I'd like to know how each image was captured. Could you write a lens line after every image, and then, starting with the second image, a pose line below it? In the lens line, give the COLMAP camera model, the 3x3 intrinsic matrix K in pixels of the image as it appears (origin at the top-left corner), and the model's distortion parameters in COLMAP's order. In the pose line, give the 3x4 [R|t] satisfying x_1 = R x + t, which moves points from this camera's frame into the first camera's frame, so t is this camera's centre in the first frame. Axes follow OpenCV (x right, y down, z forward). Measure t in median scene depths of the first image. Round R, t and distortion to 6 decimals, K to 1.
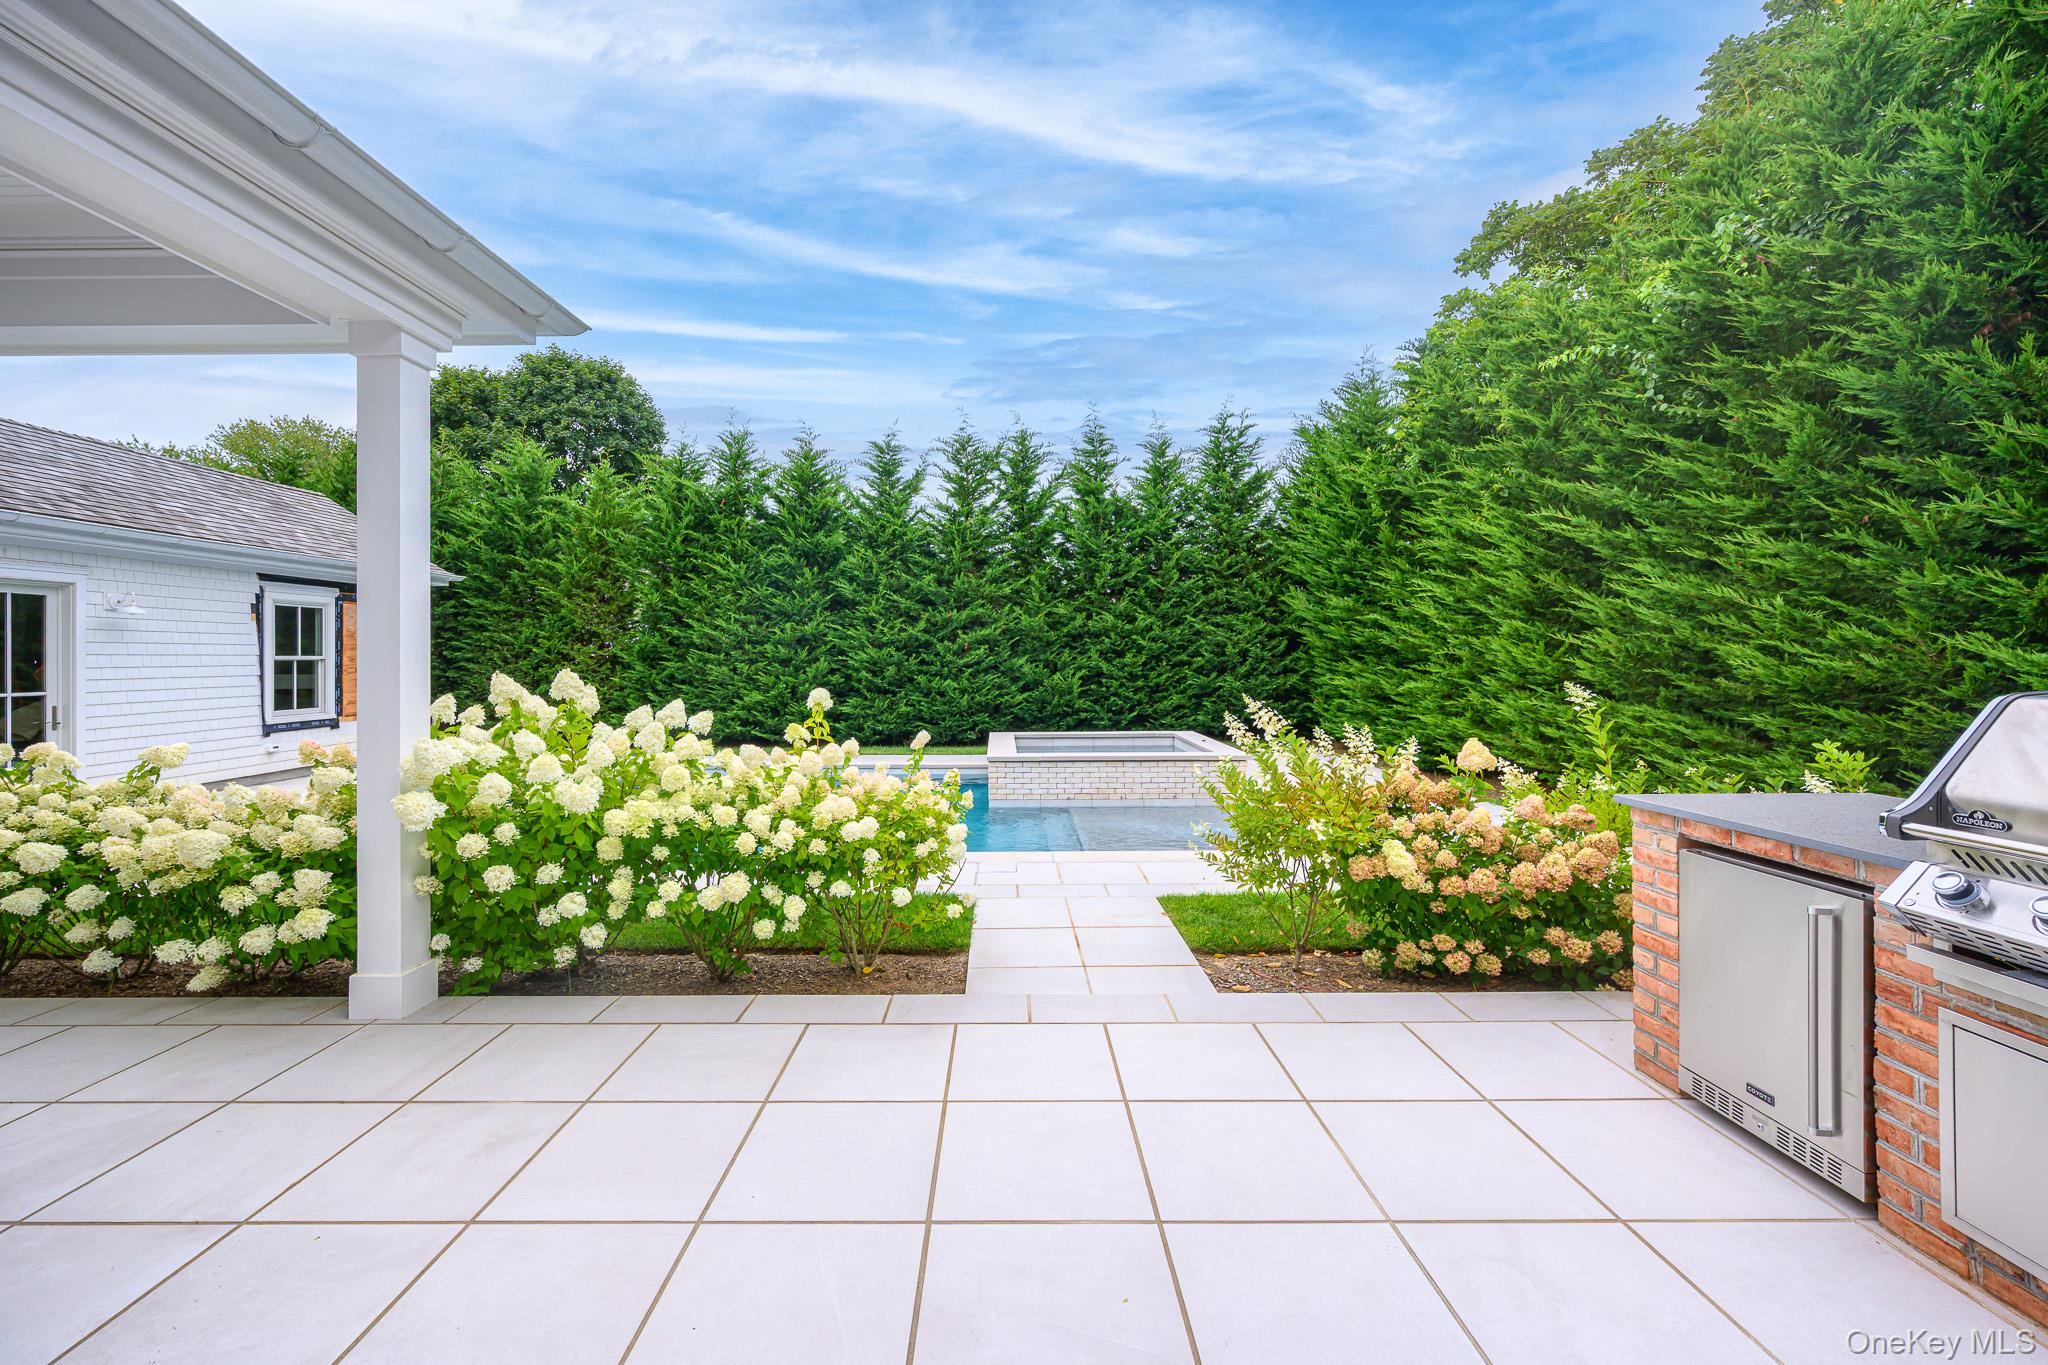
lens RADIAL K [[834.5, 0, 1010.8], [0, 834.5, 650.2], [0, 0, 1]] dist [-0.001972, -0.000295]
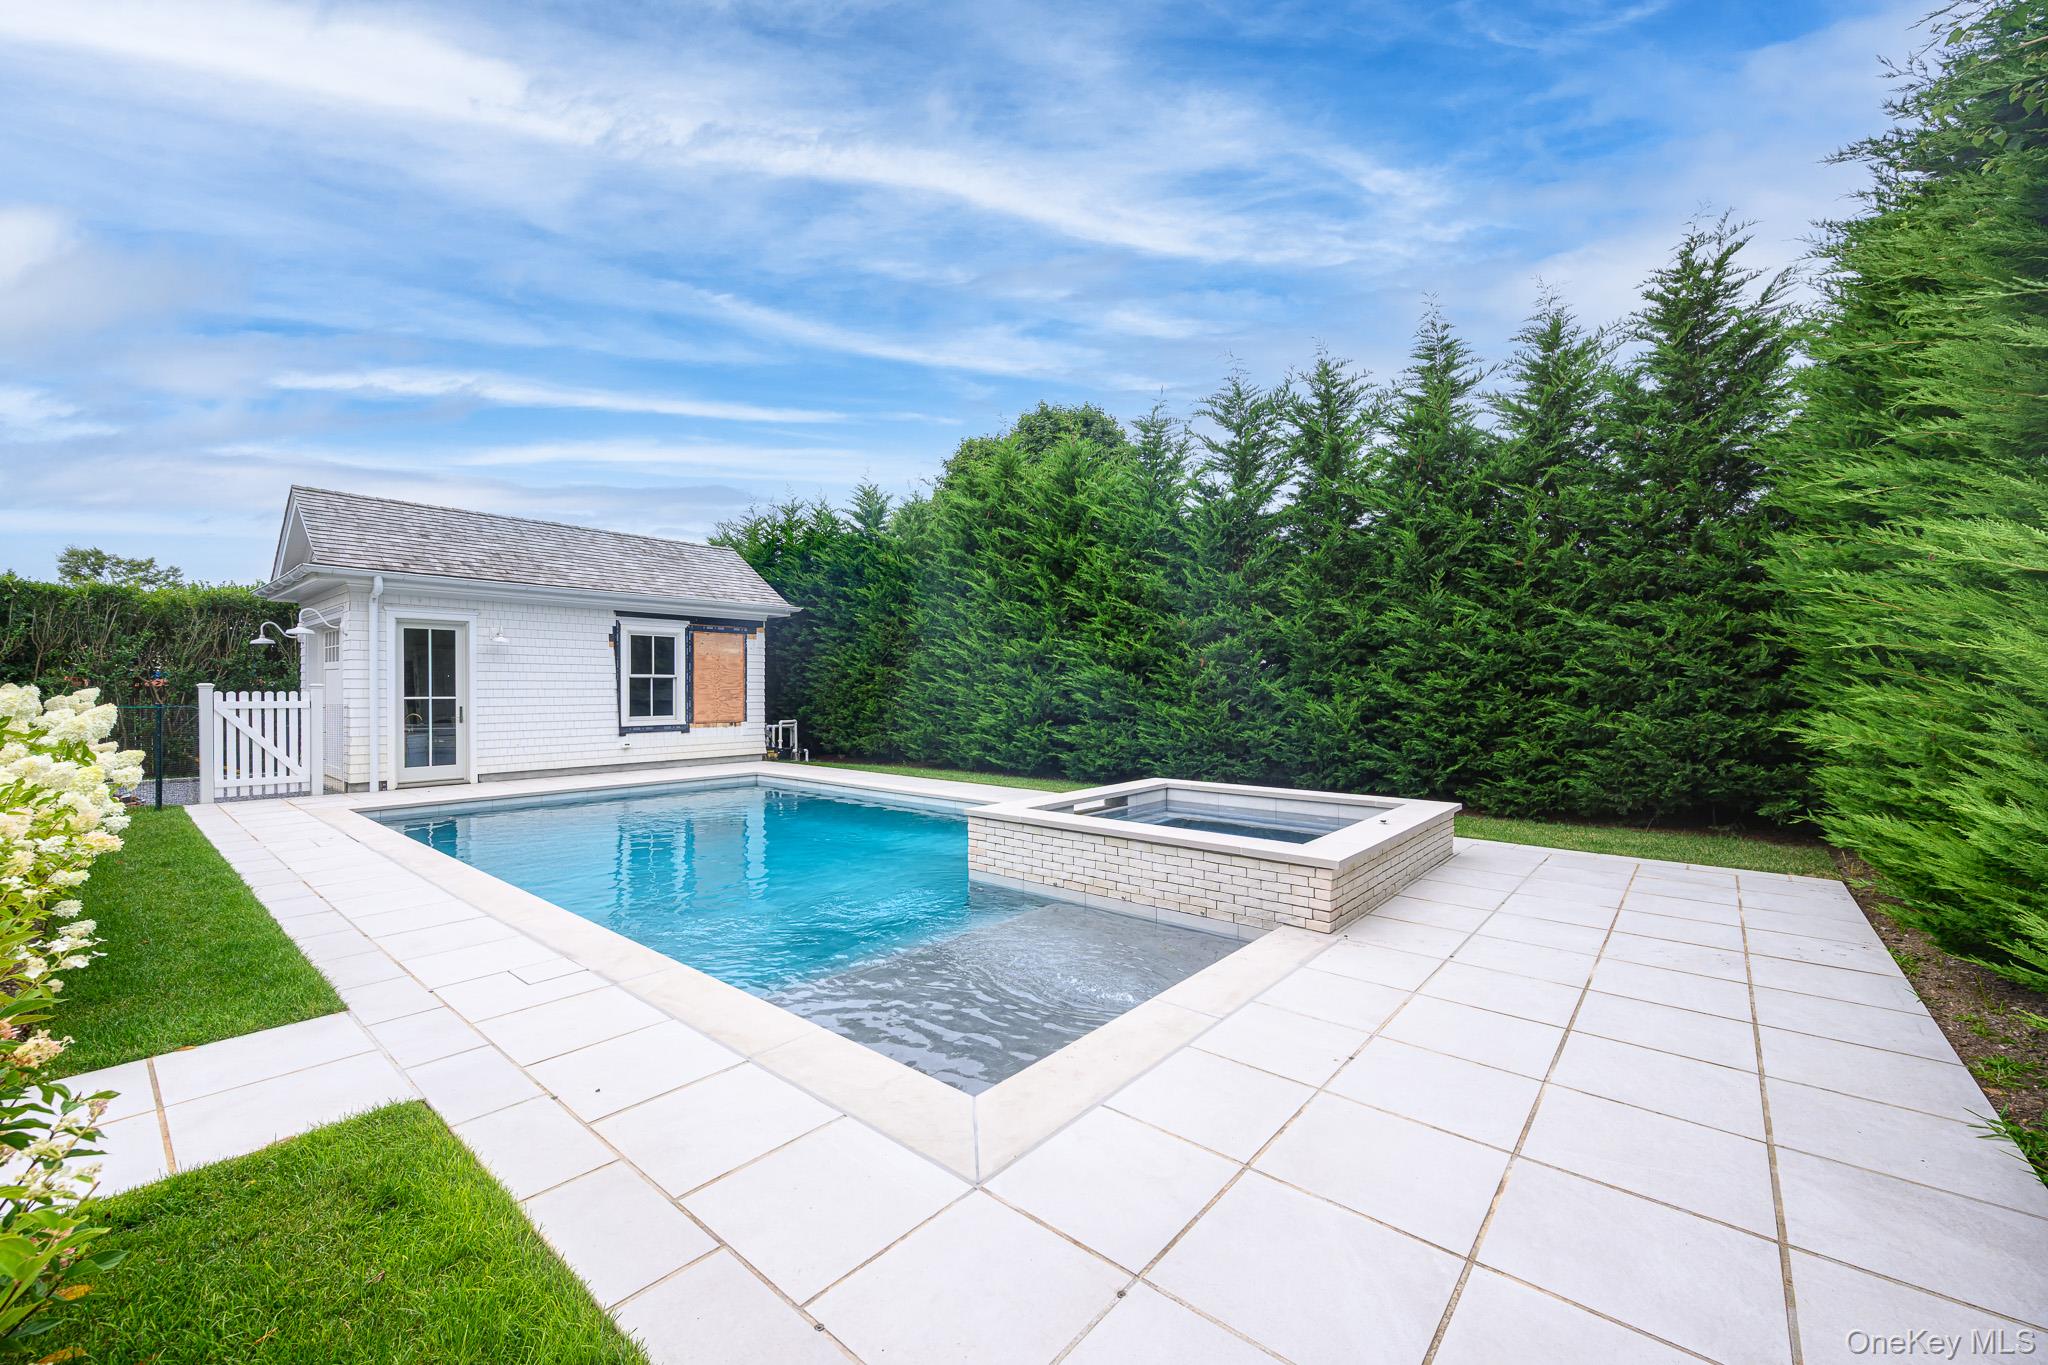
lens RADIAL K [[815.9, 0, 1020.1], [0, 815.9, 687.6], [0, 0, 1]] dist [-0.002820, -0.000219]
pose [[0.756961, 0.007918, -0.653412, 0.370541], [-0.001848, 0.999949, 0.009977, 0.012851], [0.653457, -0.006345, 0.756937, 0.397037]]
